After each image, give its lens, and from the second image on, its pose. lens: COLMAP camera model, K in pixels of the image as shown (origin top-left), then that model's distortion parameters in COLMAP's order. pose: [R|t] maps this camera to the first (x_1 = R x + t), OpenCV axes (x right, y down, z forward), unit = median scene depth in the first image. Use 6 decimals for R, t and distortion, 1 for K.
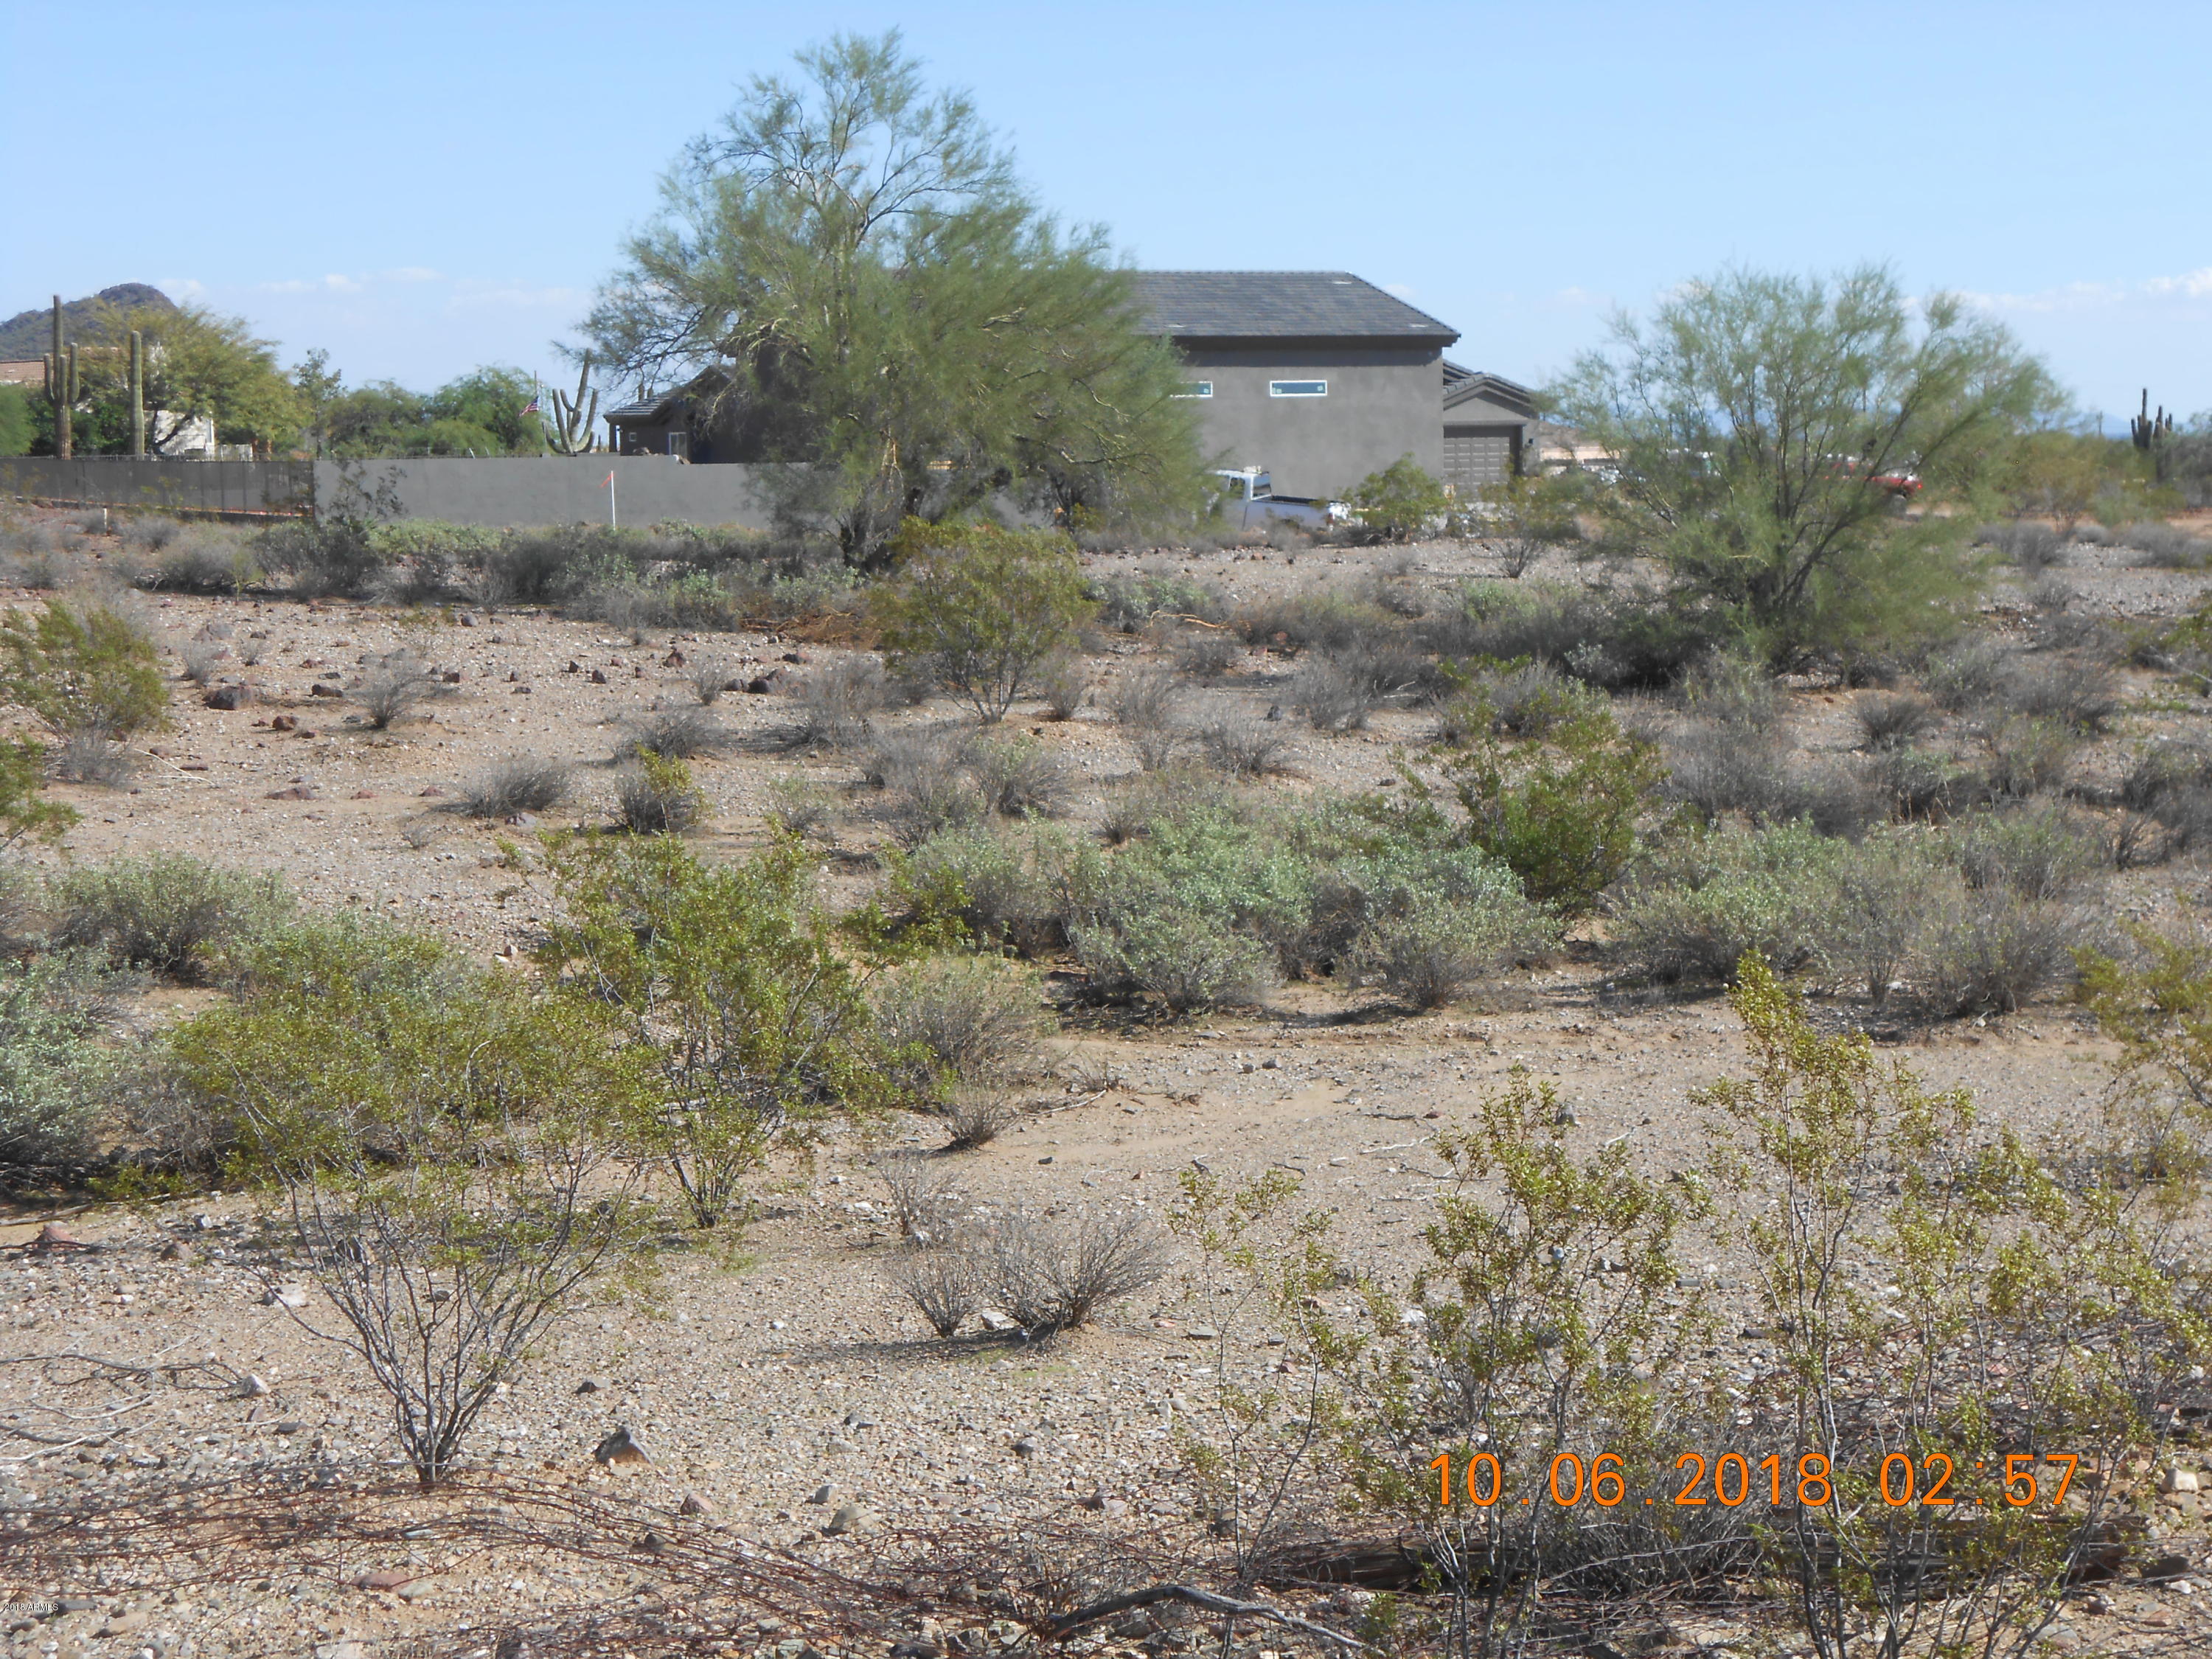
lens RADIAL K [[4102.6, 0, 1113.2], [0, 4102.6, 775.3], [0, 0, 1]] dist [0.025207, 0.000000]
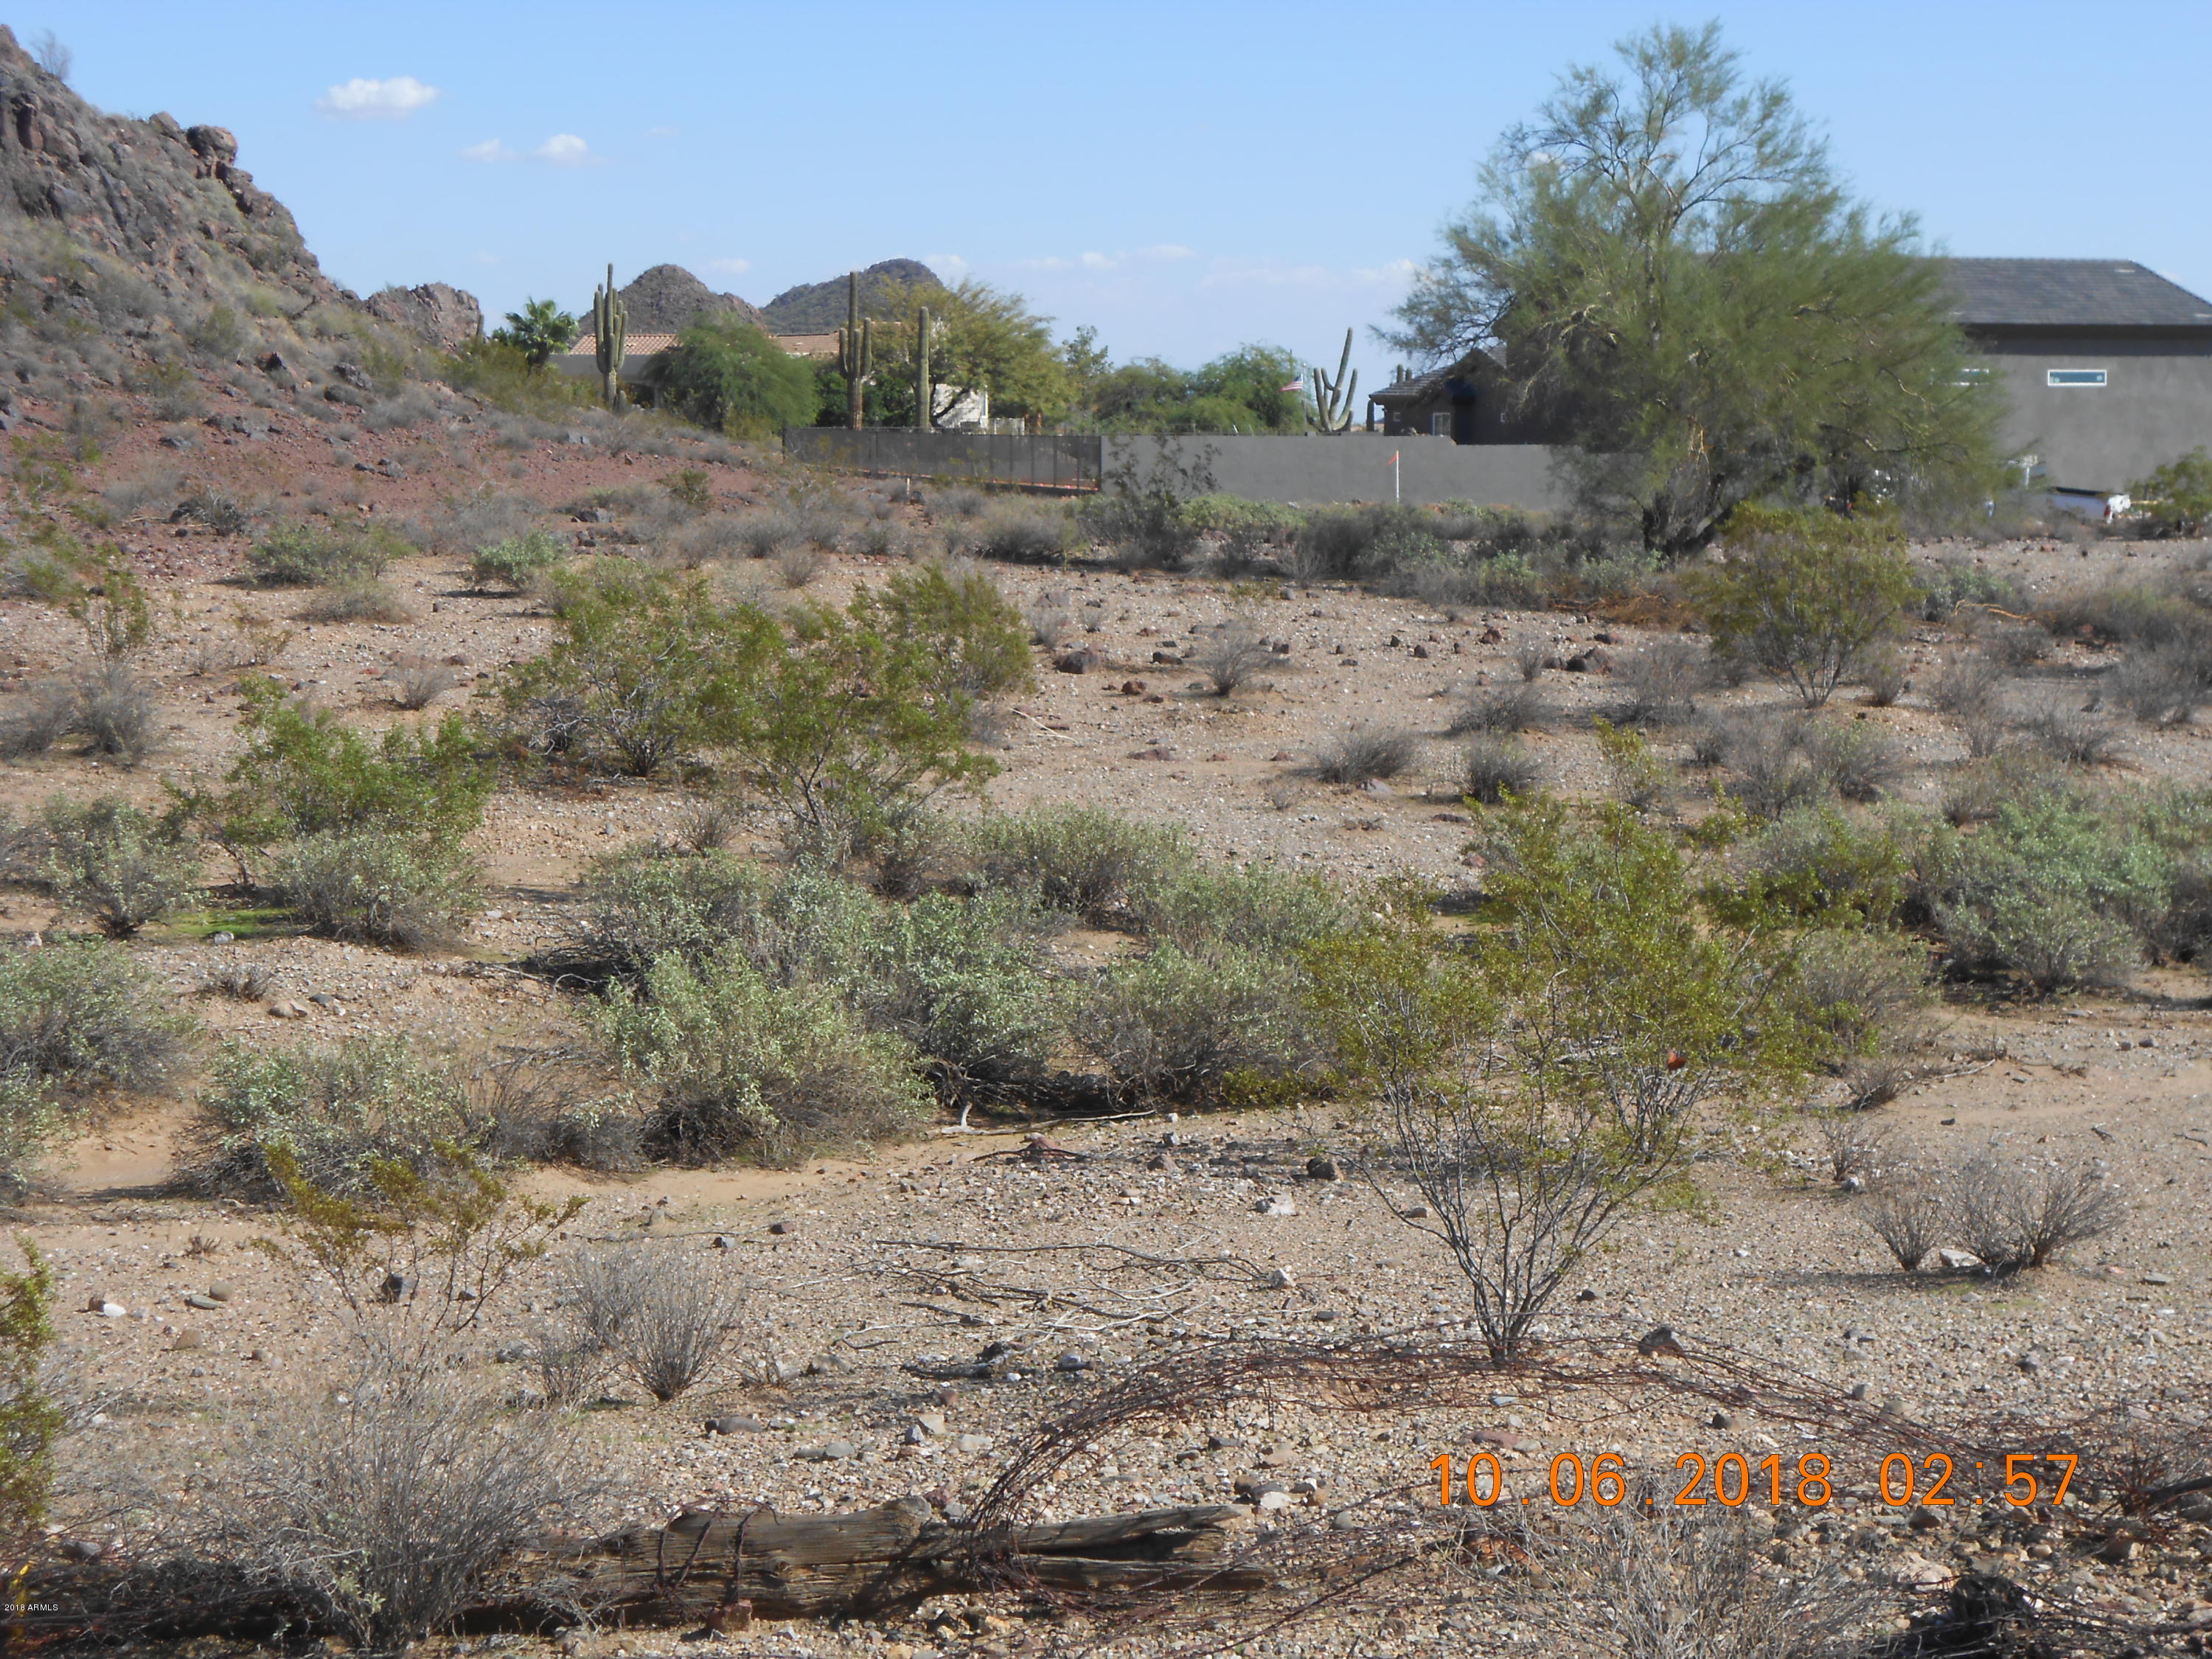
lens RADIAL K [[4102.6, 0, 1105.4], [0, 4102.6, 814.9], [0, 0, 1]] dist [0.025207, 0.000000]
pose [[0.984083, 0.032973, -0.174625, -0.021926], [-0.030435, 0.999389, 0.017195, 0.001823], [0.175085, -0.011606, 0.984485, -0.032978]]
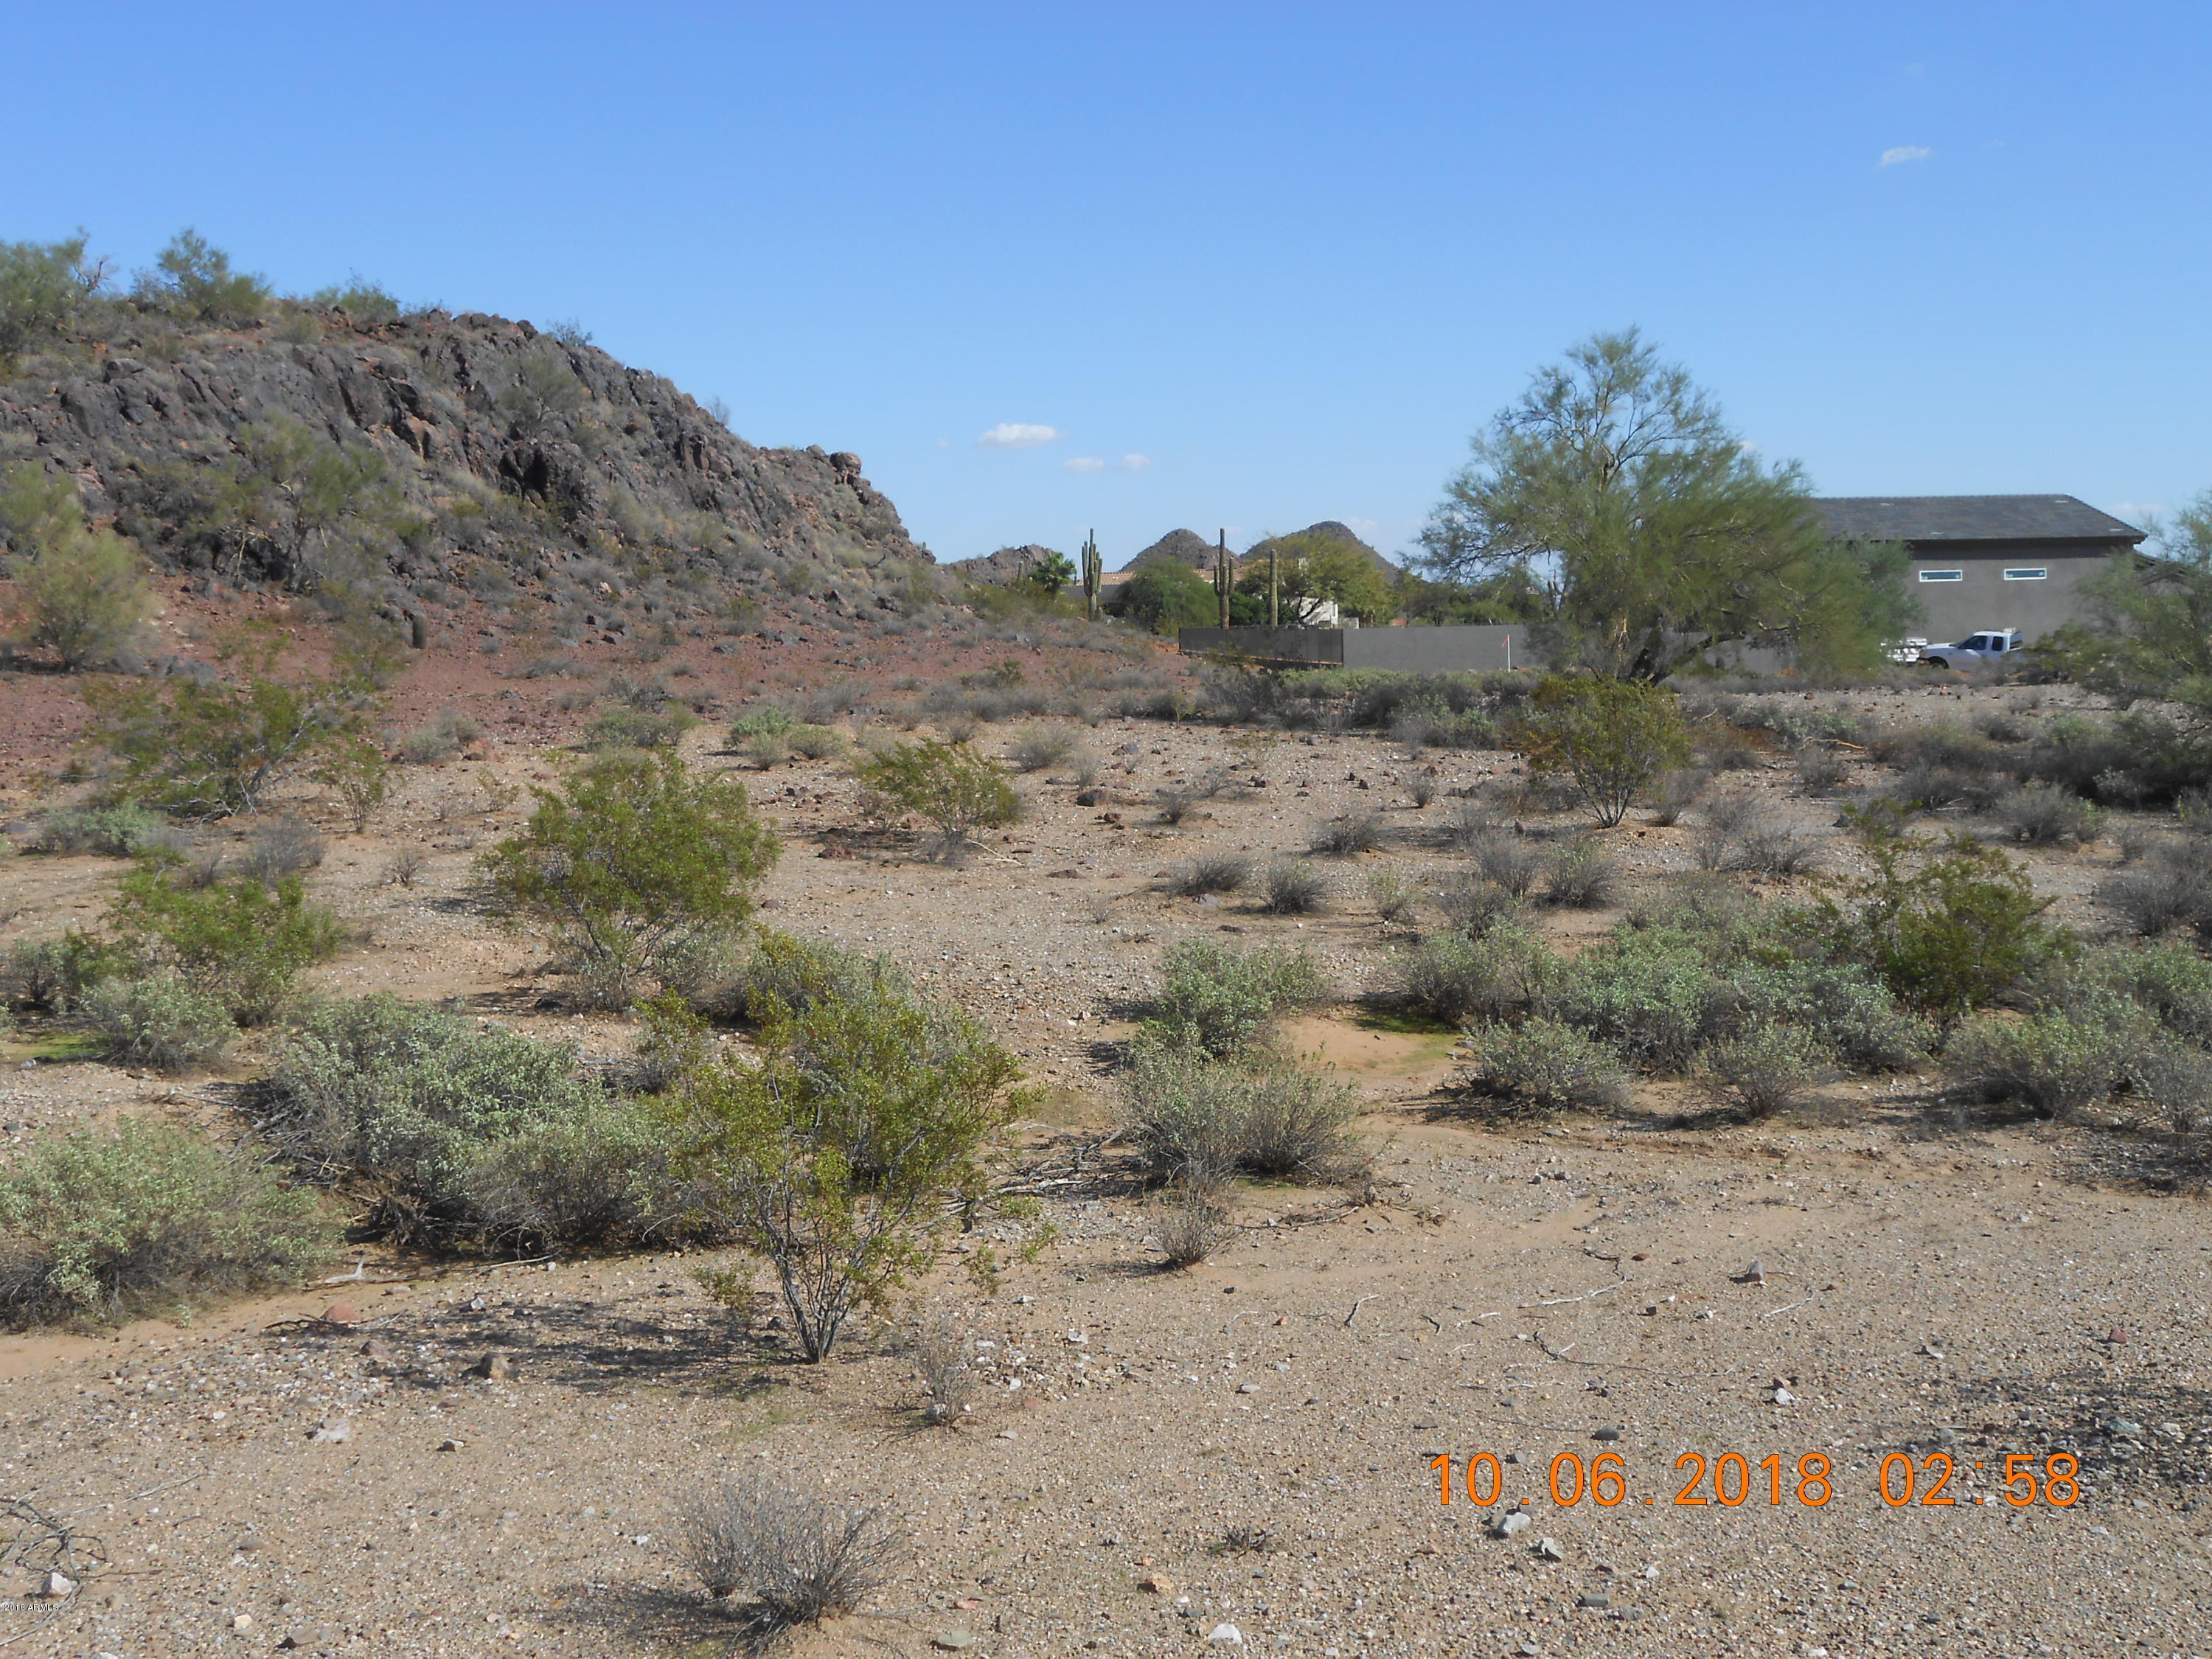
lens RADIAL K [[2439.8, 0, 1120.7], [0, 2439.8, 831.3], [0, 0, 1]] dist [0.004093, 0.000000]
pose [[0.943413, 0.020310, -0.330999, 0.077328], [-0.017580, 0.999782, 0.011240, -0.015957], [0.331155, -0.004785, 0.943564, 0.174559]]
